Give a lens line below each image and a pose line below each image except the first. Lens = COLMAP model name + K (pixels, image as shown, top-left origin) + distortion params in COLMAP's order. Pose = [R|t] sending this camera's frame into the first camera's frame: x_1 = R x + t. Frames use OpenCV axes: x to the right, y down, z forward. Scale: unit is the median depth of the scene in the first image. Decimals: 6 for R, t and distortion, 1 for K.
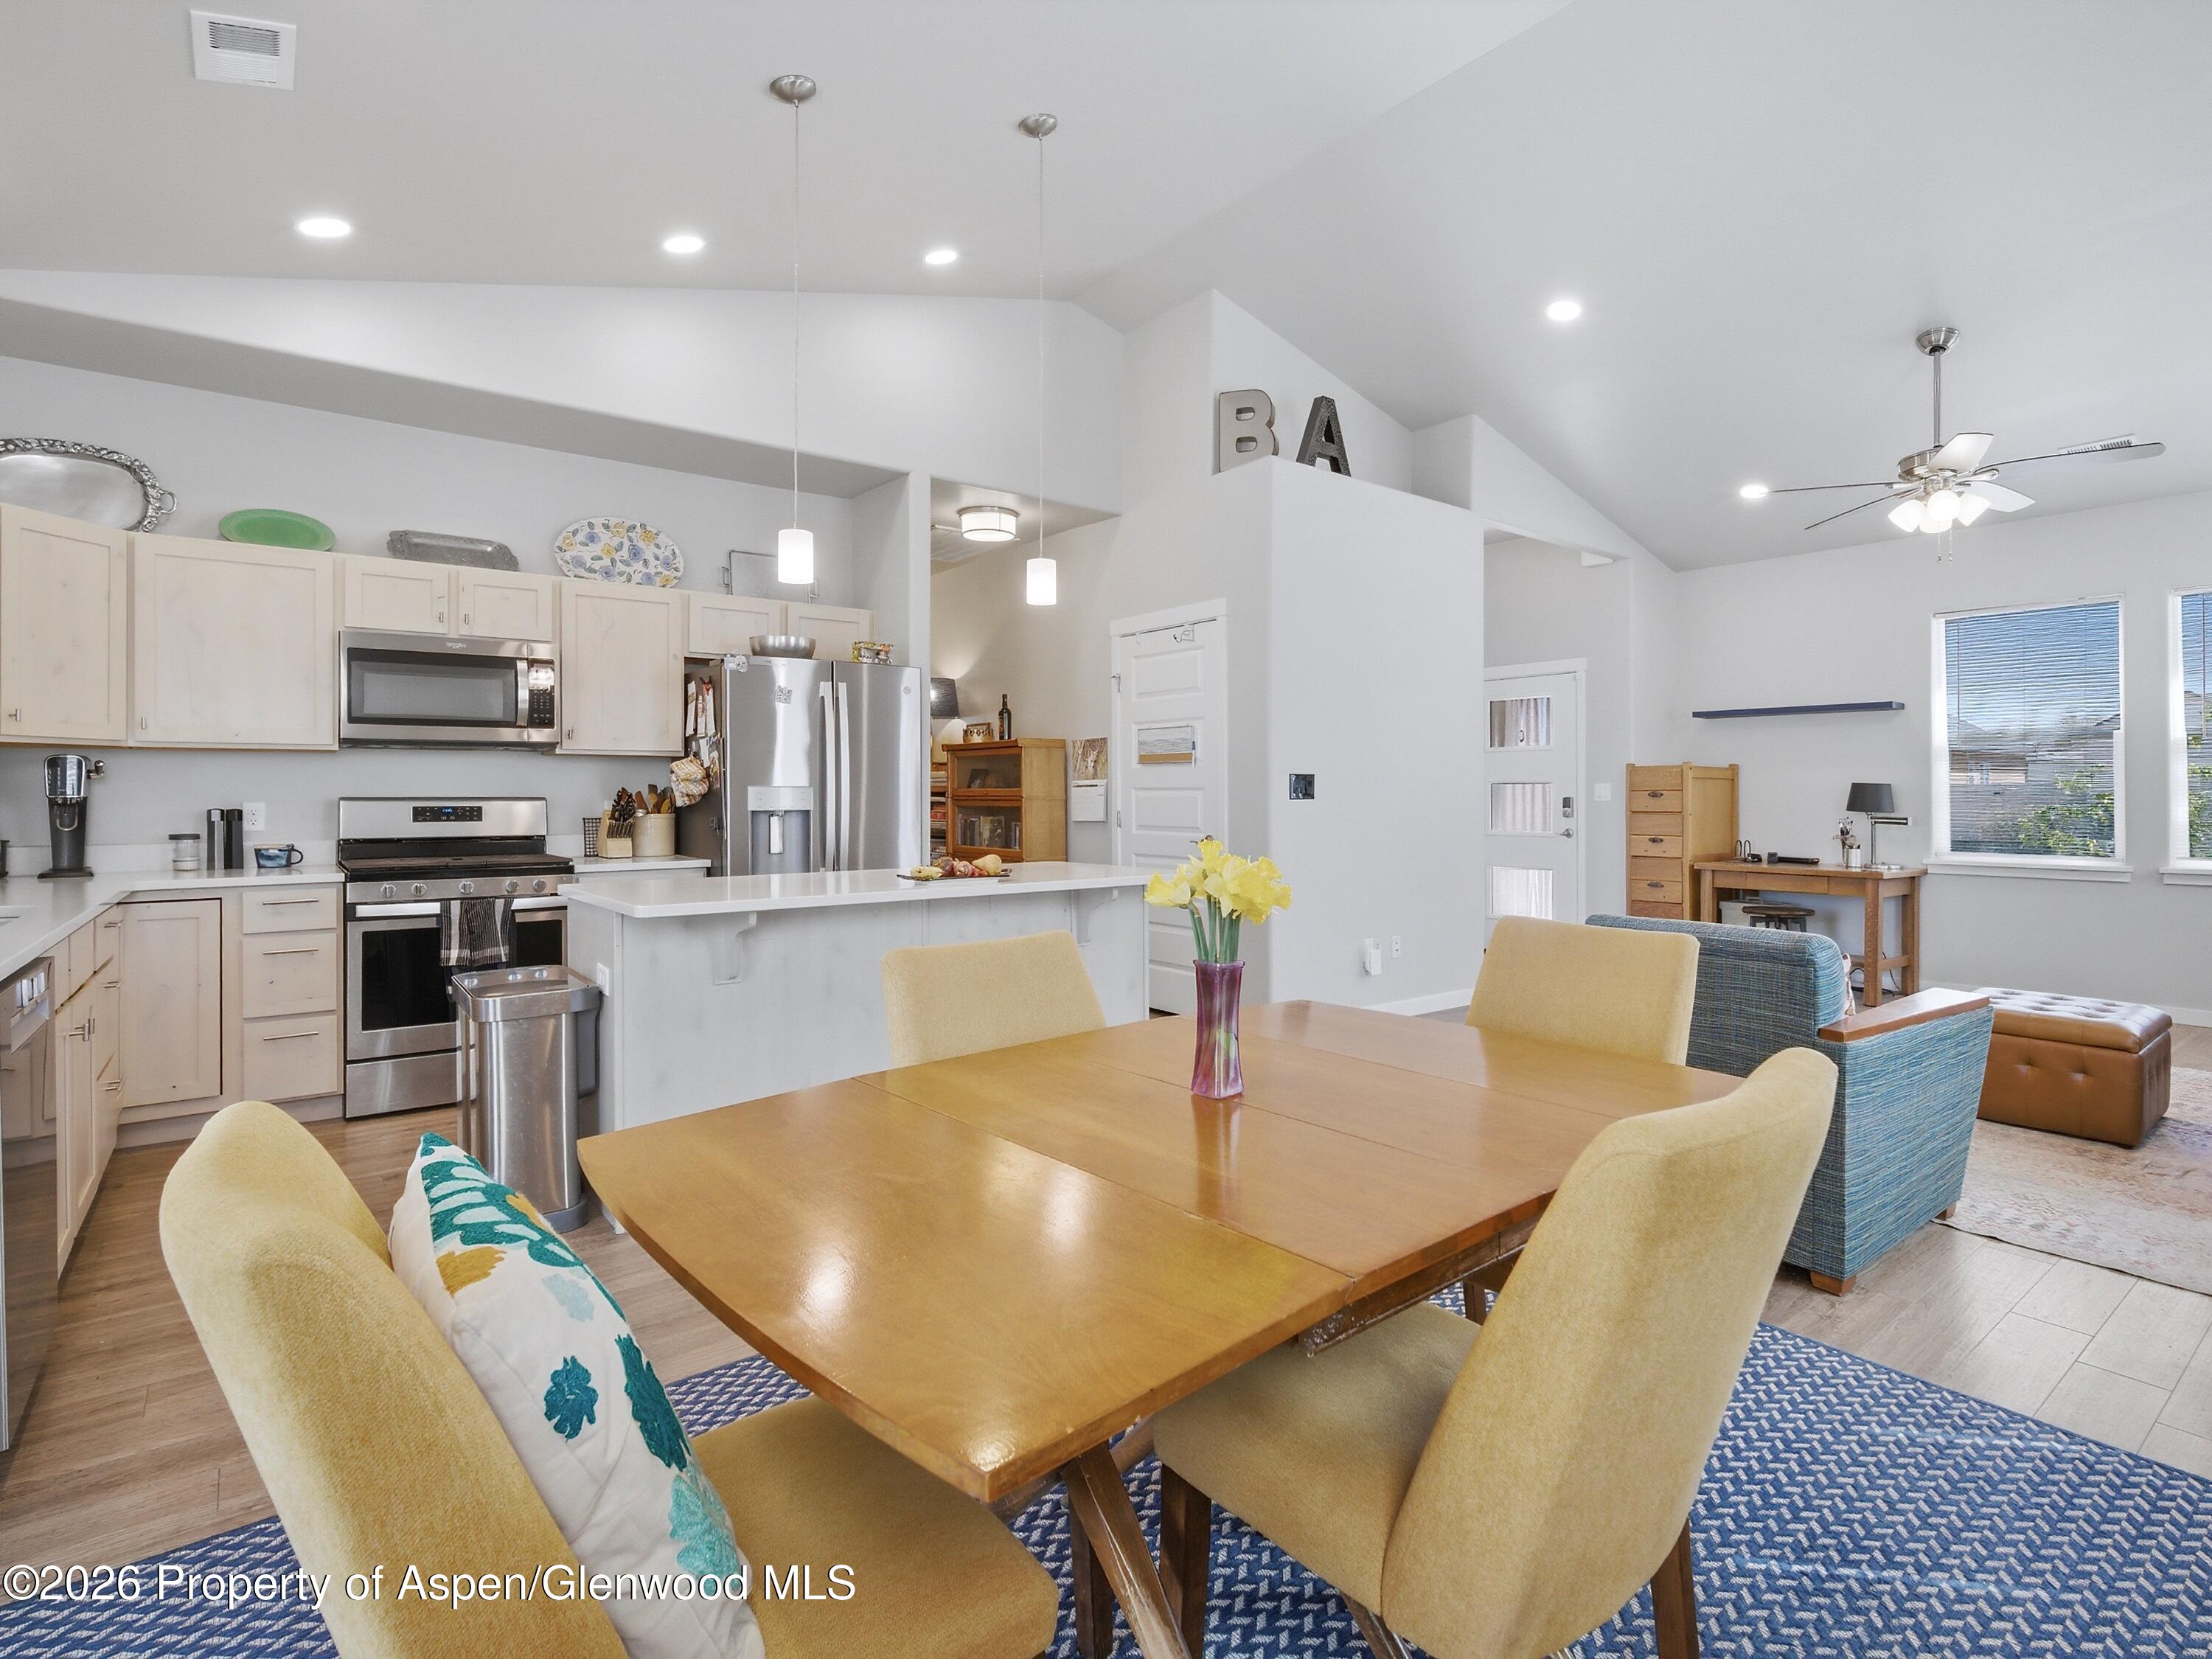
lens RADIAL K [[1104.5, 0, 1126.2], [0, 1104.5, 787.0], [0, 0, 1]] dist [-0.004141, -0.000412]
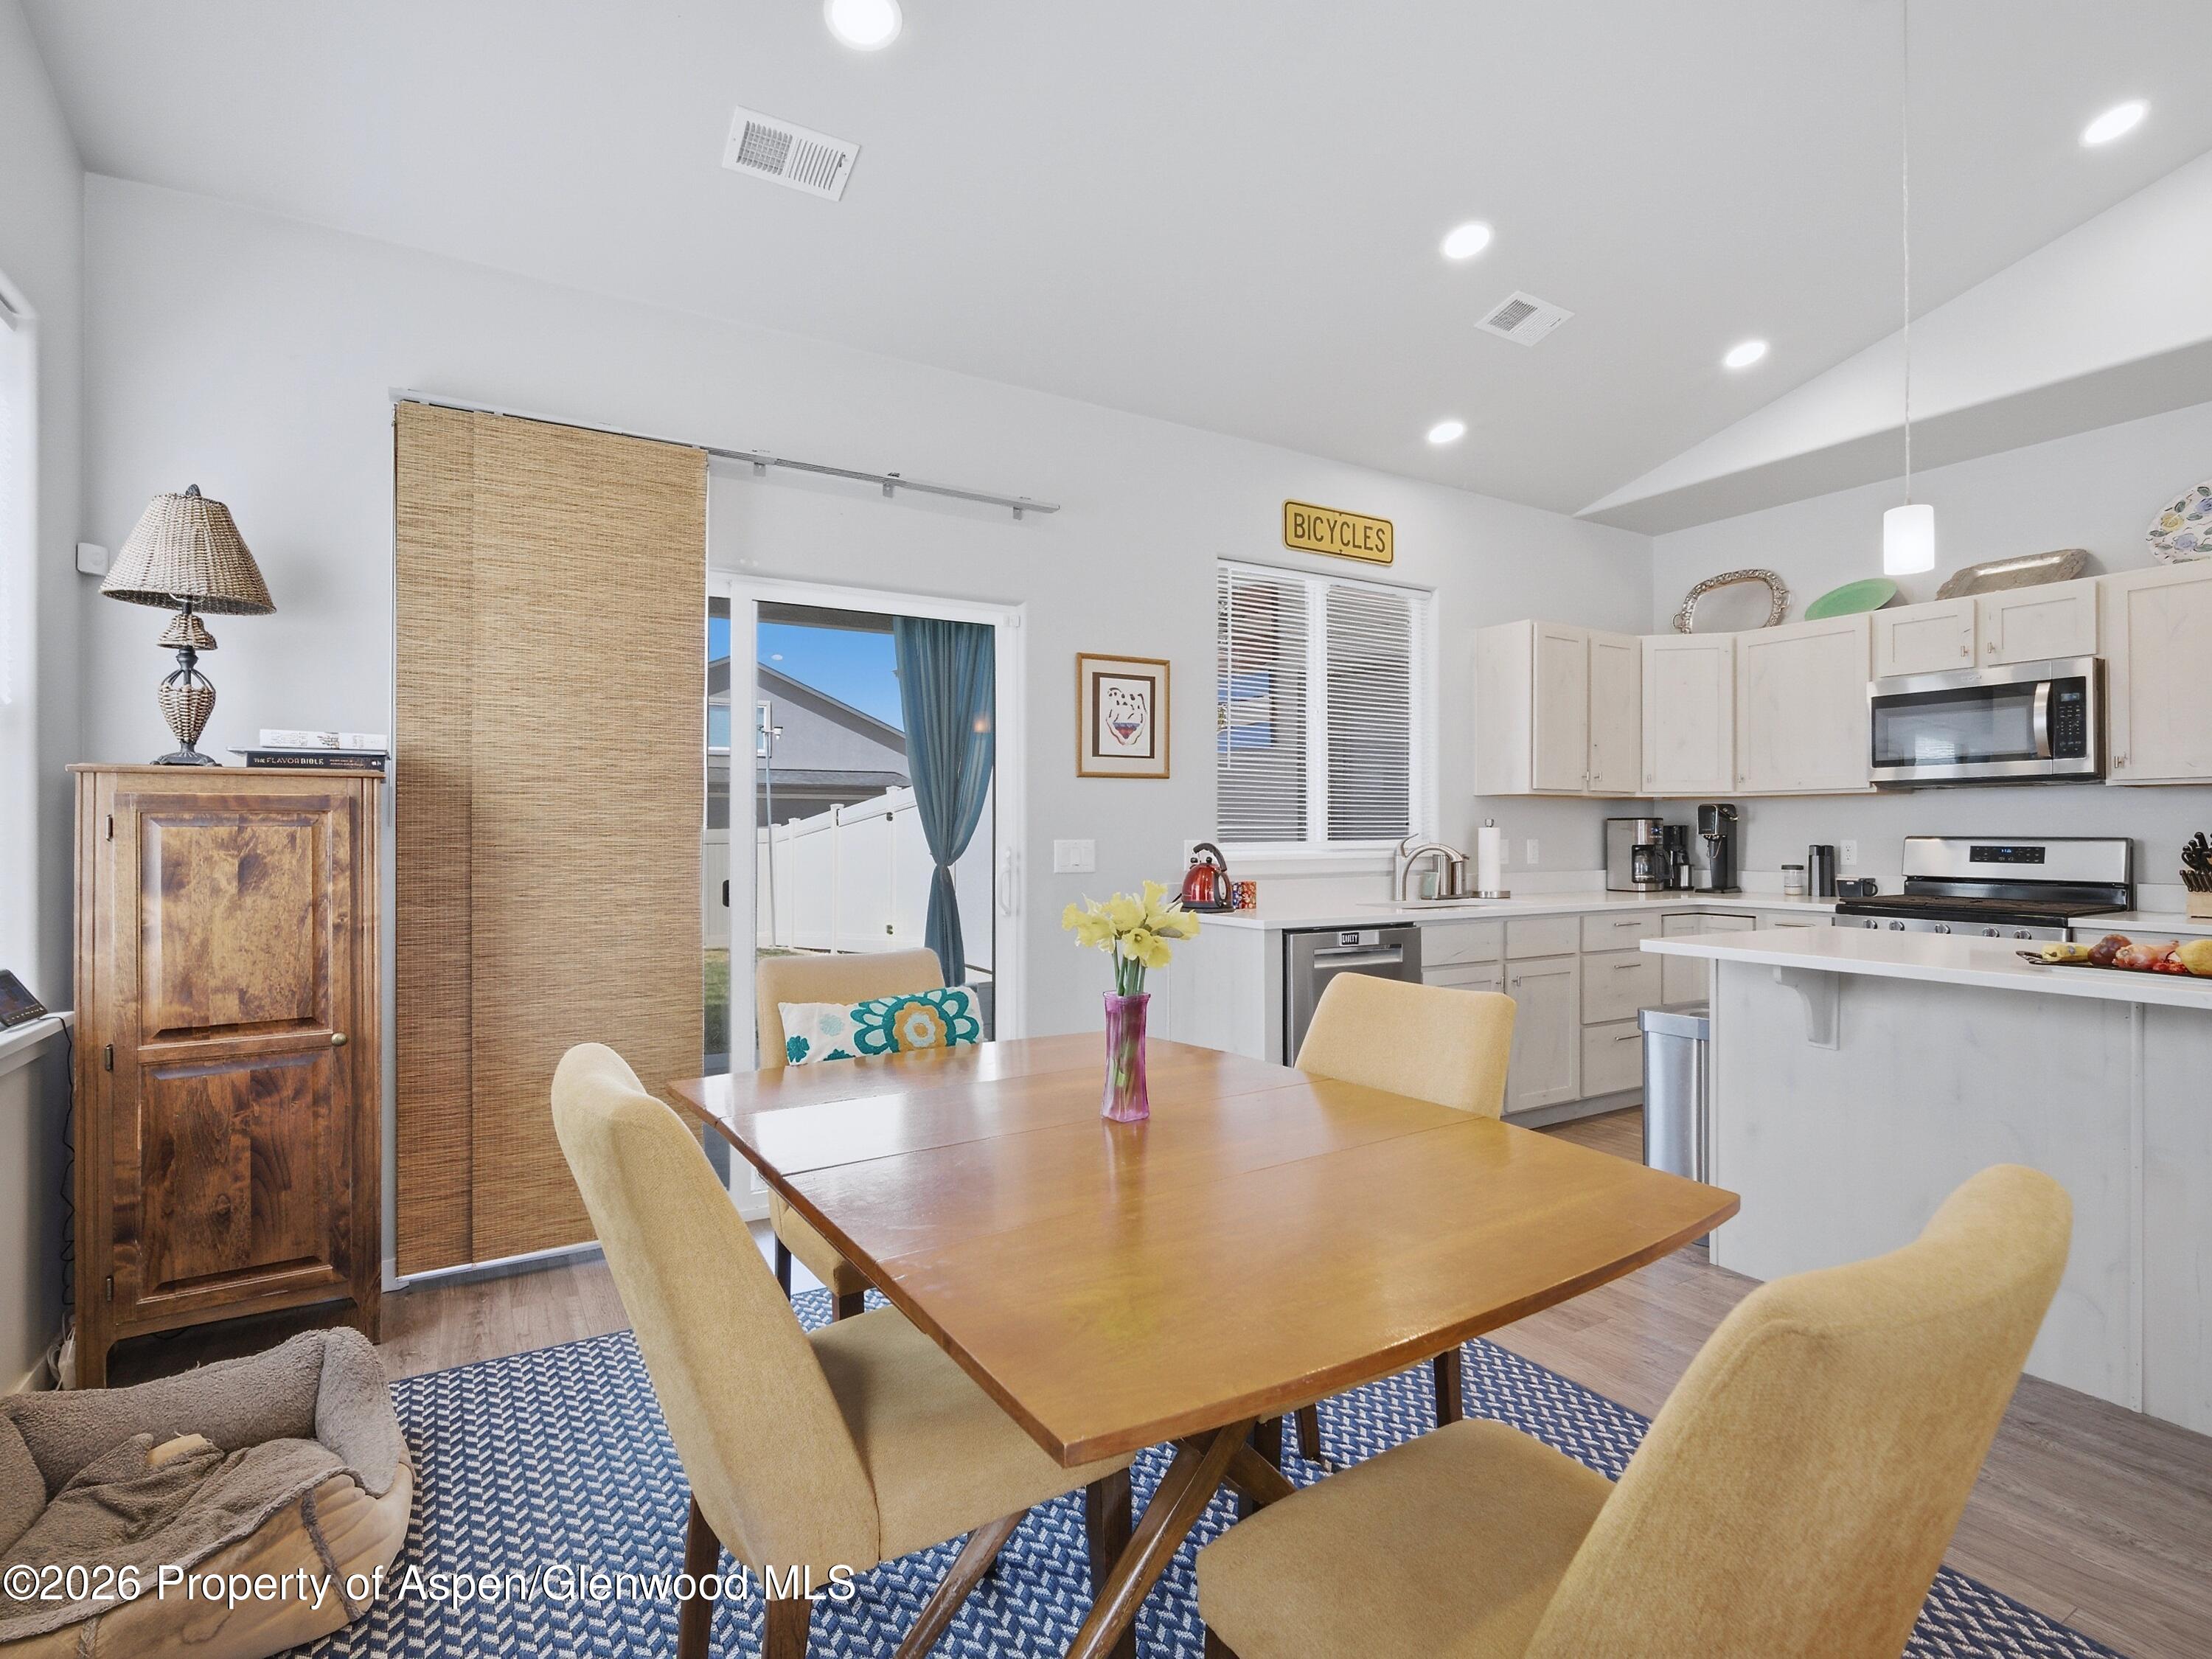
lens RADIAL K [[1119.3, 0, 1161.2], [0, 1119.3, 827.9], [0, 0, 1]] dist [0.000137, -0.002576]
pose [[-0.093121, 0.000757, -0.995655, 0.395597], [0.006432, 0.999979, 0.000159, -0.003113], [0.995634, -0.006389, -0.093124, 0.357772]]
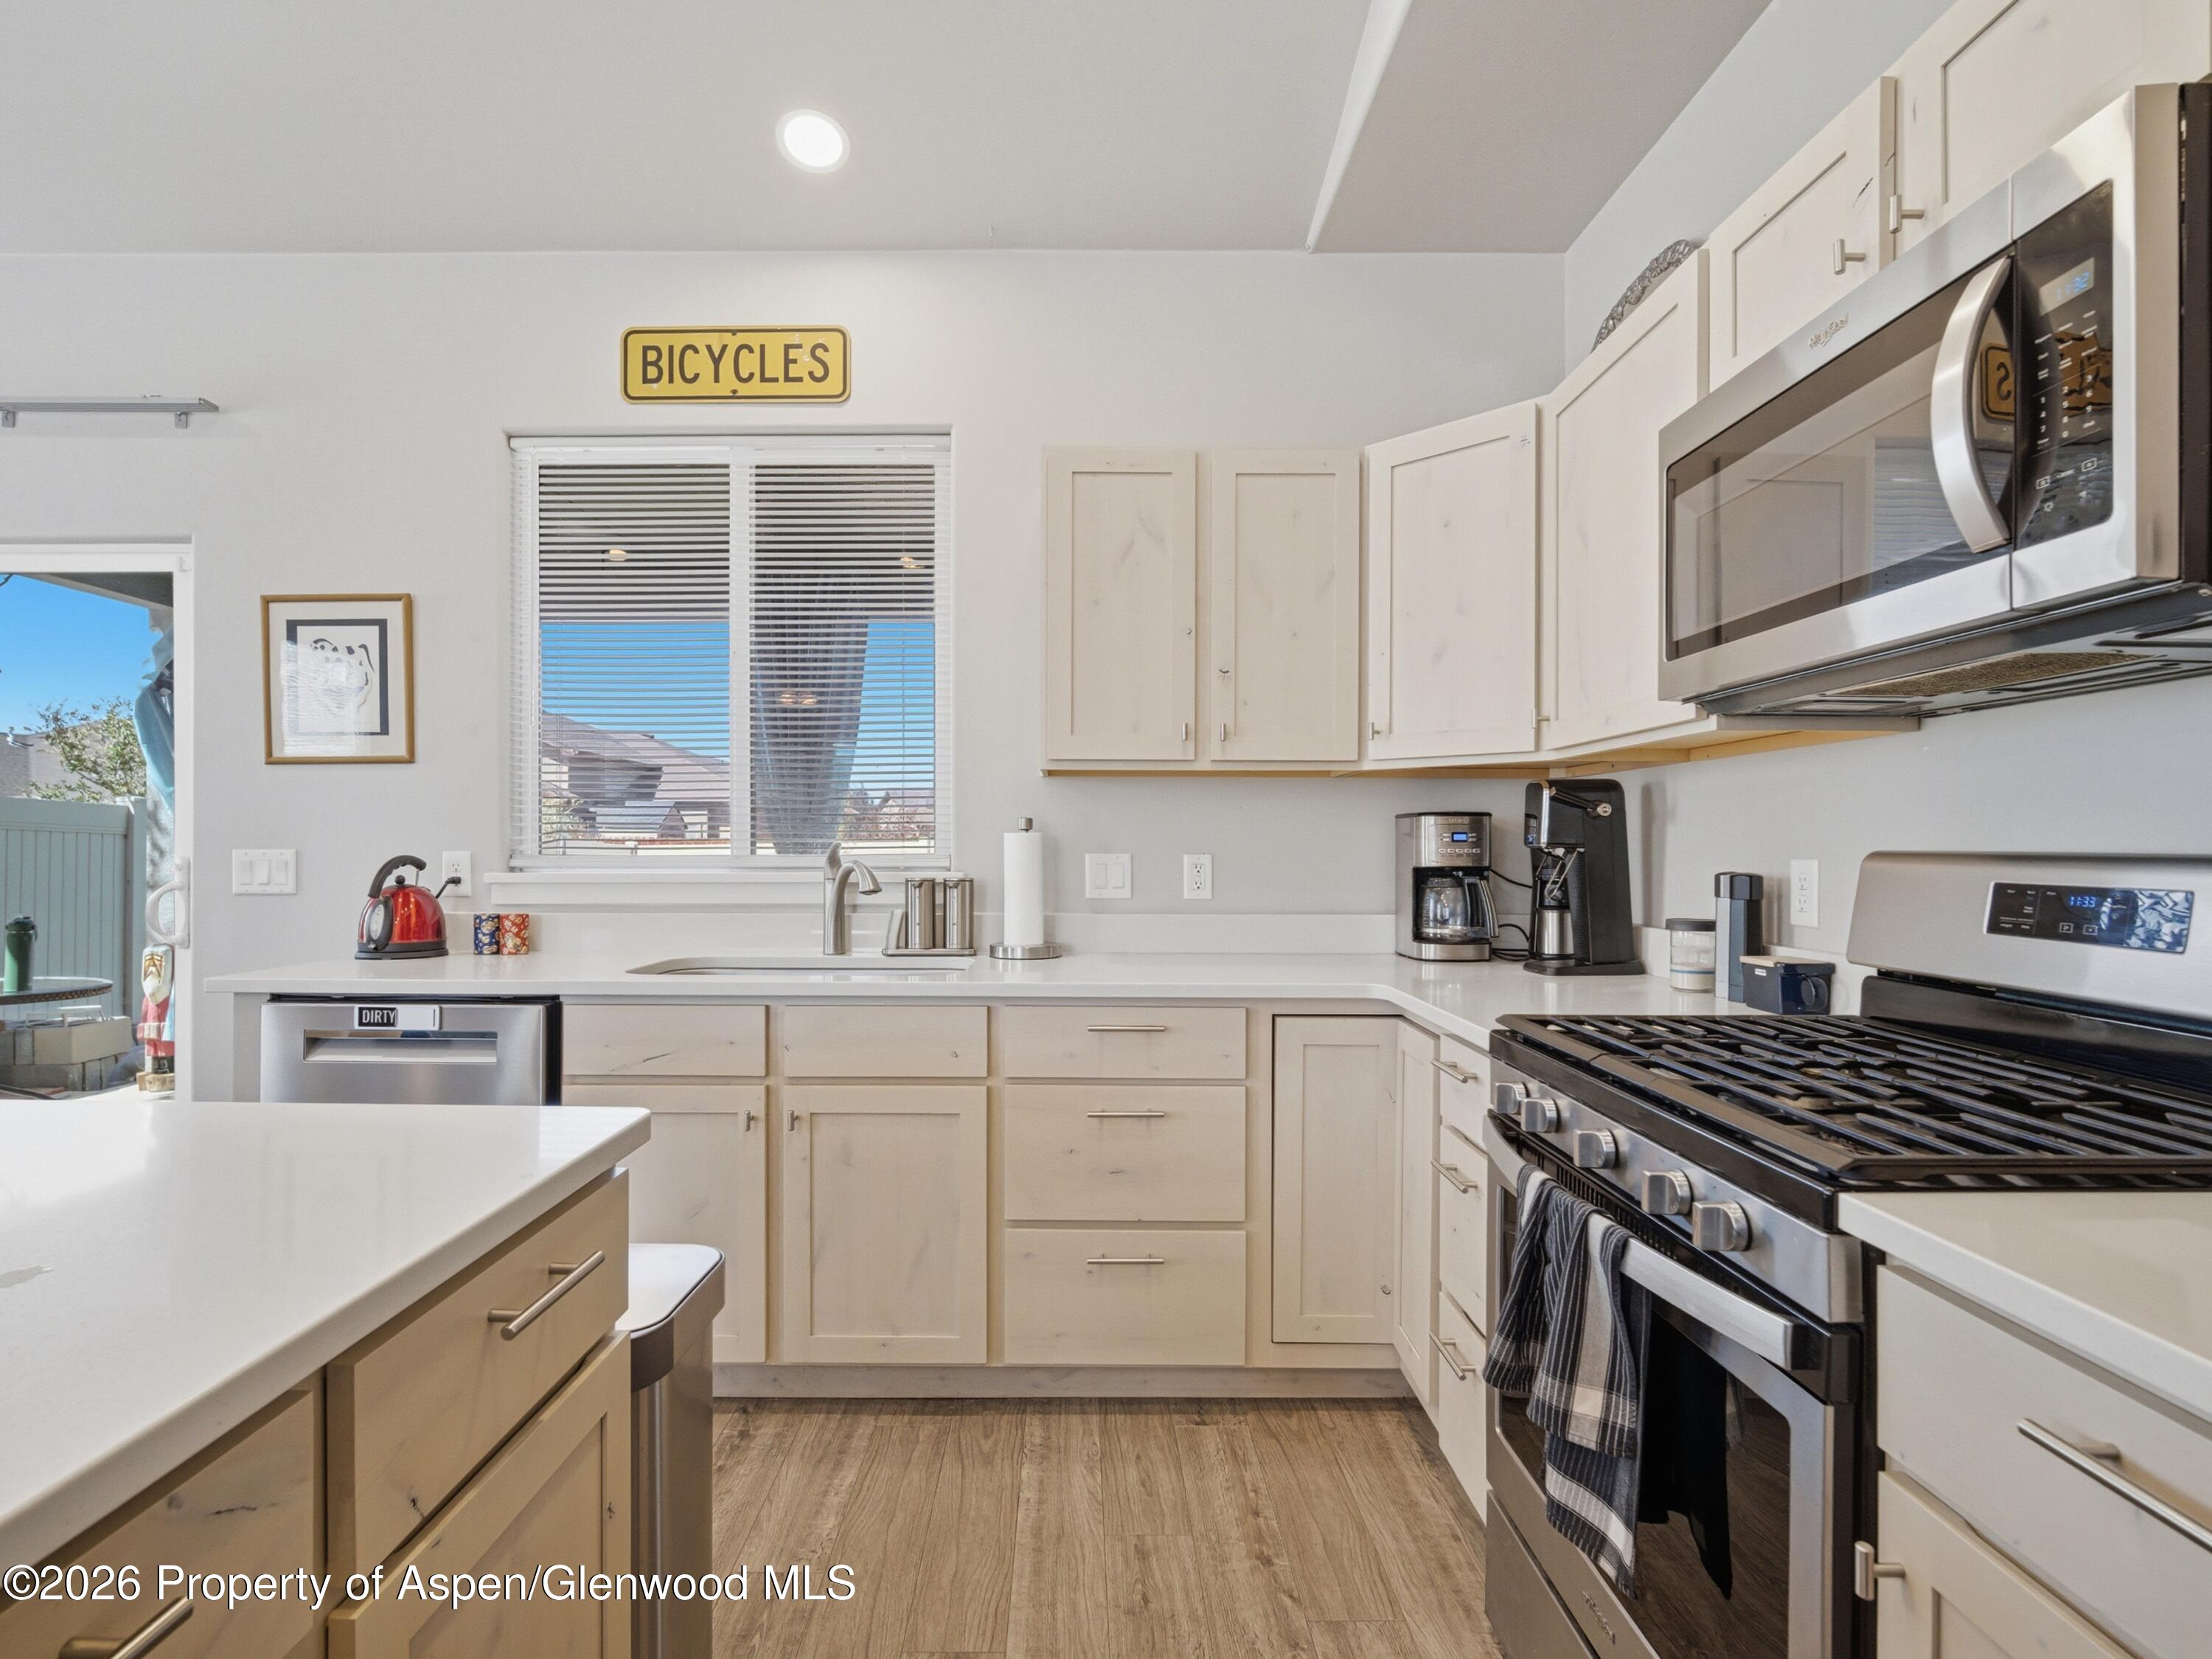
lens RADIAL K [[1104.9, 0, 1071.7], [0, 1104.9, 844.2], [0, 0, 1]] dist [-0.005965, -0.000703]
pose [[-0.620834, 0.002643, -0.783938, -0.234749], [0.005439, 0.999985, -0.000935, 0.005623], [0.783923, -0.004844, -0.620839, 0.945189]]
